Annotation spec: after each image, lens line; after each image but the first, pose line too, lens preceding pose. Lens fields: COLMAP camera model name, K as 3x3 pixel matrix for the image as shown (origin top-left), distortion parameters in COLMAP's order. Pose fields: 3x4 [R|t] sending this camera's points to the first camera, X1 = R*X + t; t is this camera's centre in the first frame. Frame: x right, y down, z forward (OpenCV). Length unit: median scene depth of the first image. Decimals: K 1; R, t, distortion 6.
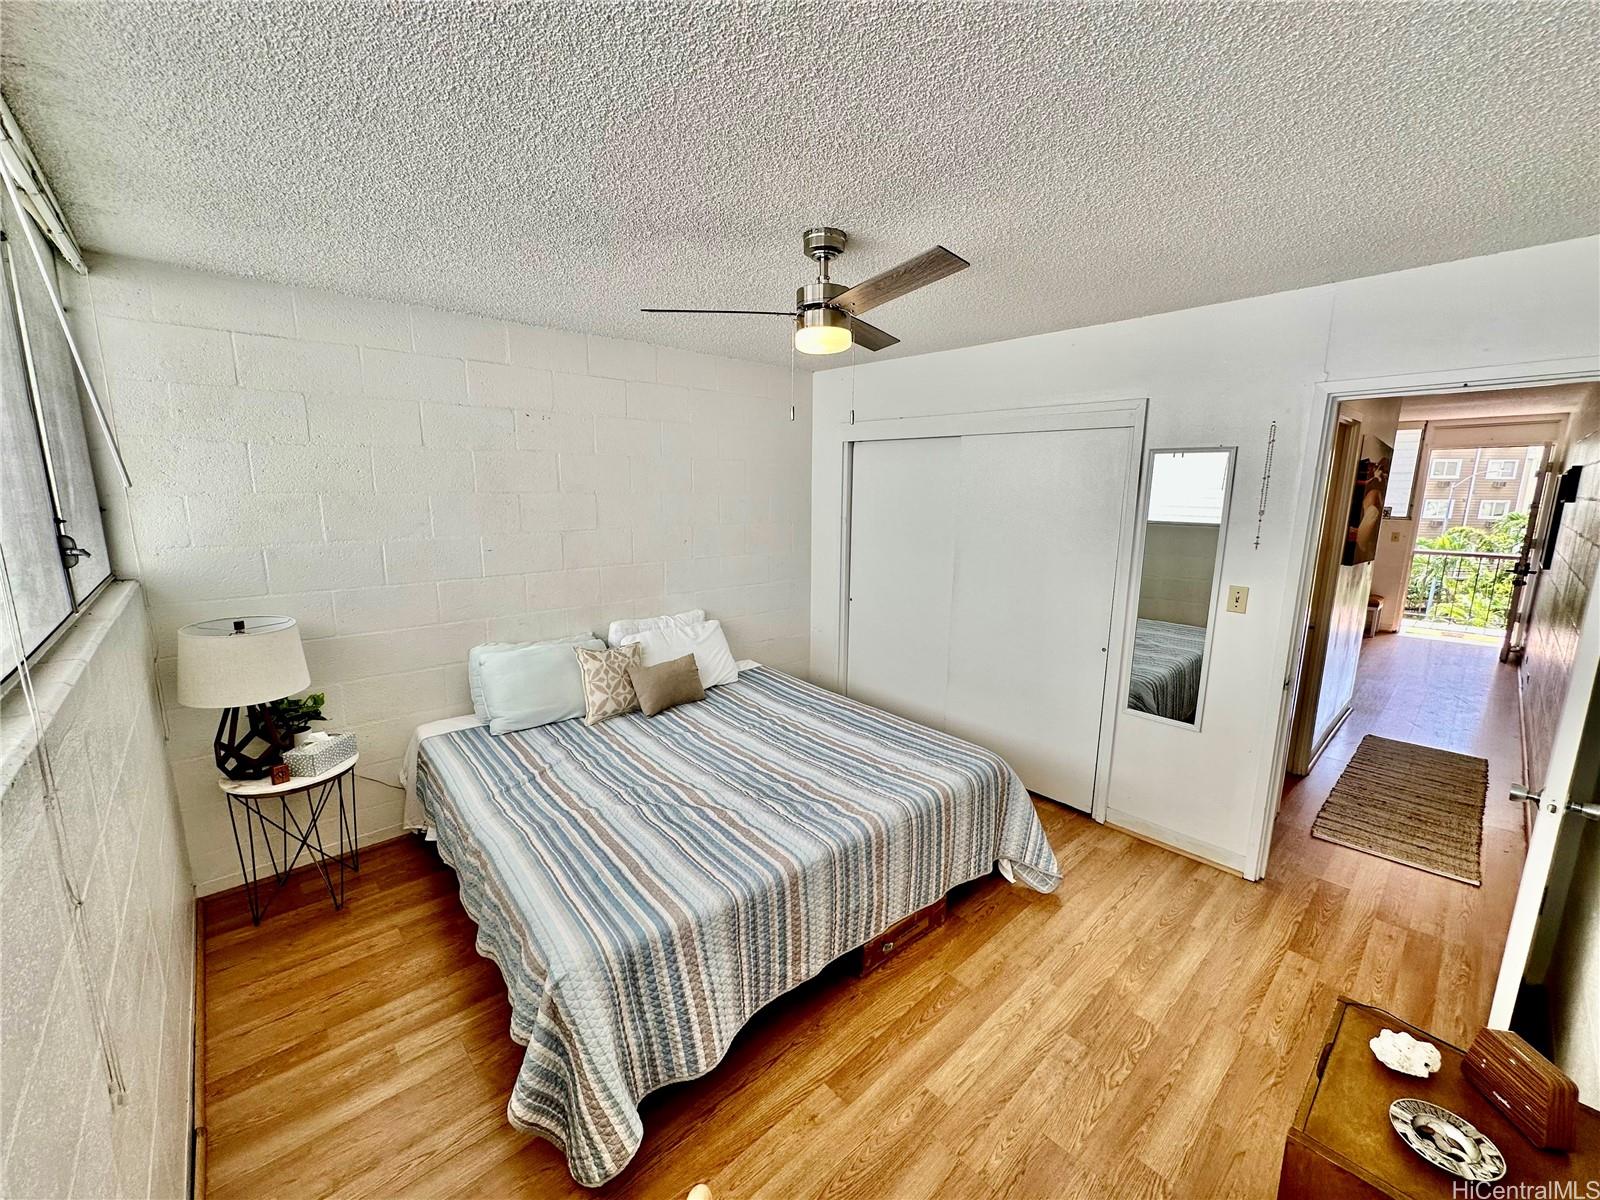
lens RADIAL K [[638.0, 0, 797.4], [0, 638.0, 600.2], [0, 0, 1]] dist [-0.002151, 0.000831]
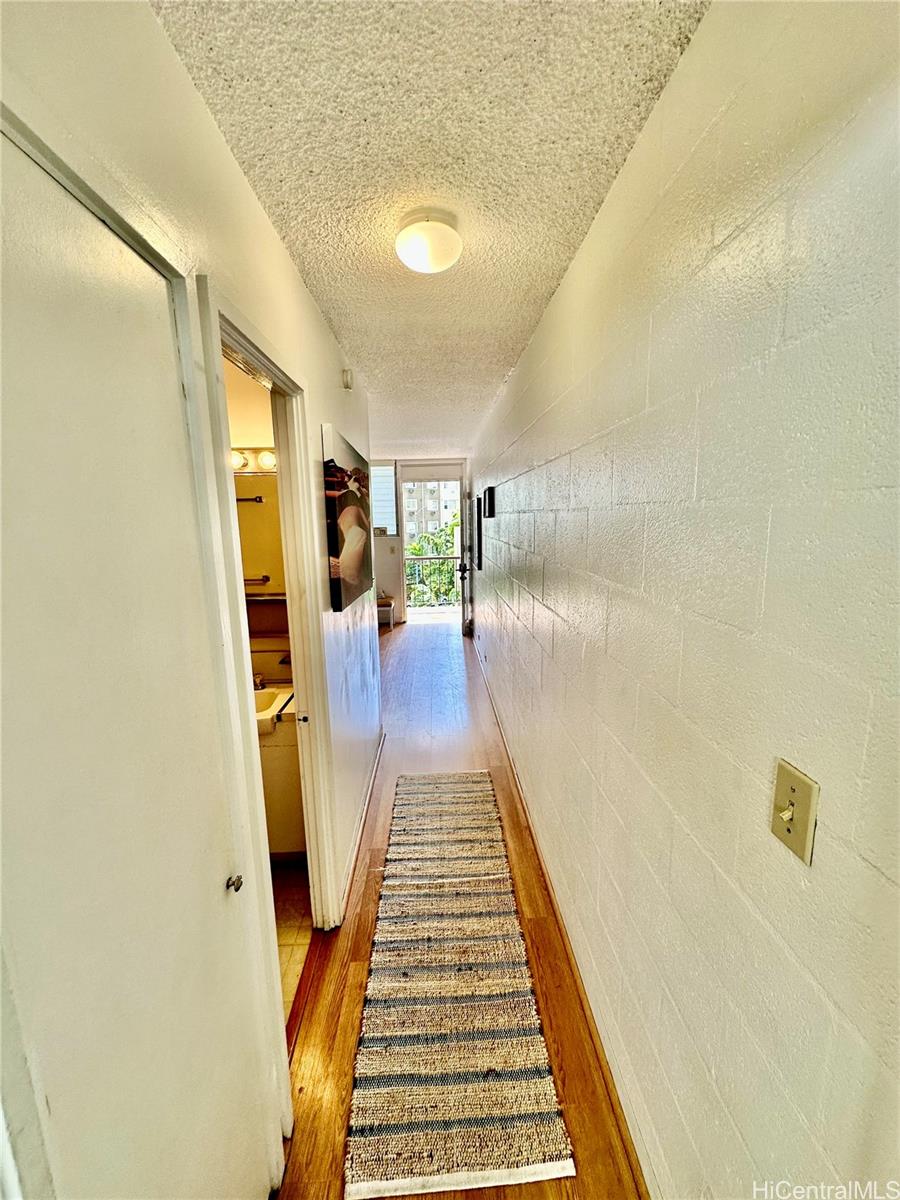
lens RADIAL K [[478.5, 0, 455.4], [0, 478.5, 601.1], [0, 0, 1]] dist [-0.002151, 0.000831]
pose [[0.641212, -0.152237, 0.752111, 0.404484], [0.158262, 0.985288, 0.064508, -0.058363], [-0.750866, 0.077667, 0.655872, 0.406996]]
